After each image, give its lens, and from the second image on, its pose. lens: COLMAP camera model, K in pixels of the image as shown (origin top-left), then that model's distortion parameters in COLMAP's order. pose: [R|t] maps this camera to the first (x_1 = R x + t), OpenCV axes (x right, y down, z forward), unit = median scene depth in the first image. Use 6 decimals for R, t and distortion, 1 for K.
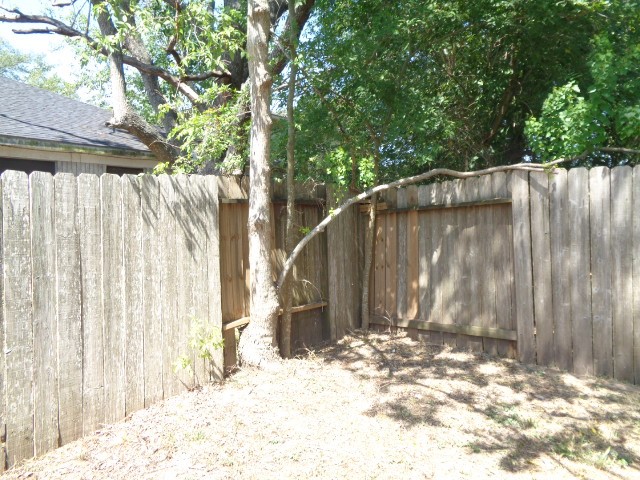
lens RADIAL K [[485.4, 0, 320.0], [0, 485.4, 240.0], [0, 0, 1]] dist [0.007832, 0.005690]
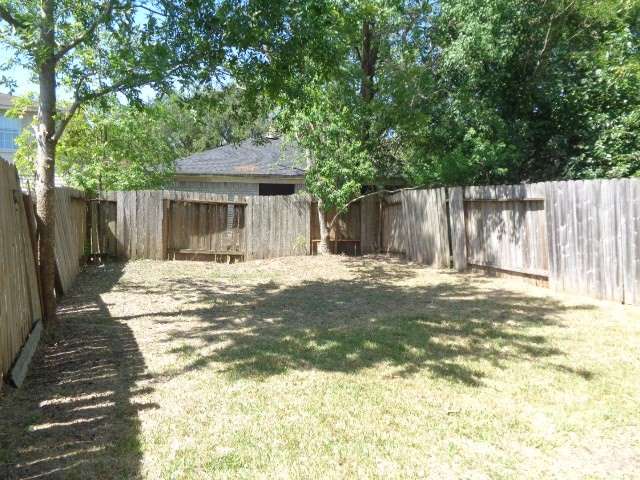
lens RADIAL K [[485.4, 0, 320.0], [0, 485.4, 240.0], [0, 0, 1]] dist [0.007832, 0.005690]
pose [[0.839391, 0.033131, -0.542517, 1.621911], [-0.031232, 0.999431, 0.012713, 0.136171], [0.542630, 0.006273, 0.839948, -1.707097]]
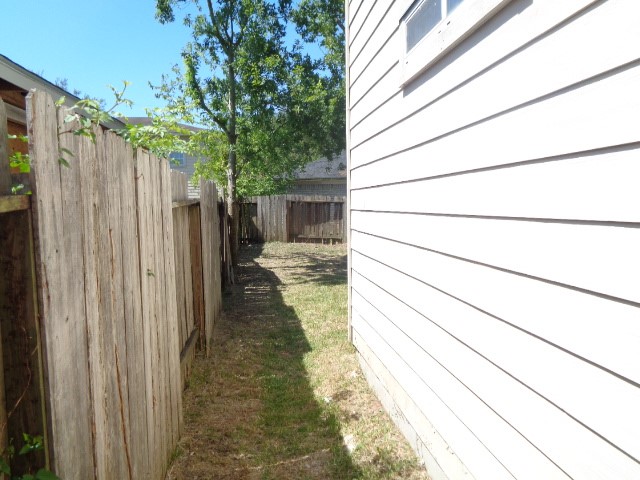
lens RADIAL K [[485.4, 0, 320.0], [0, 485.4, 240.0], [0, 0, 1]] dist [0.007832, 0.005690]
pose [[0.685358, 0.035577, -0.727337, 2.538241], [-0.015081, 0.999285, 0.034668, 0.149772], [0.728050, -0.012791, 0.685404, -2.469693]]
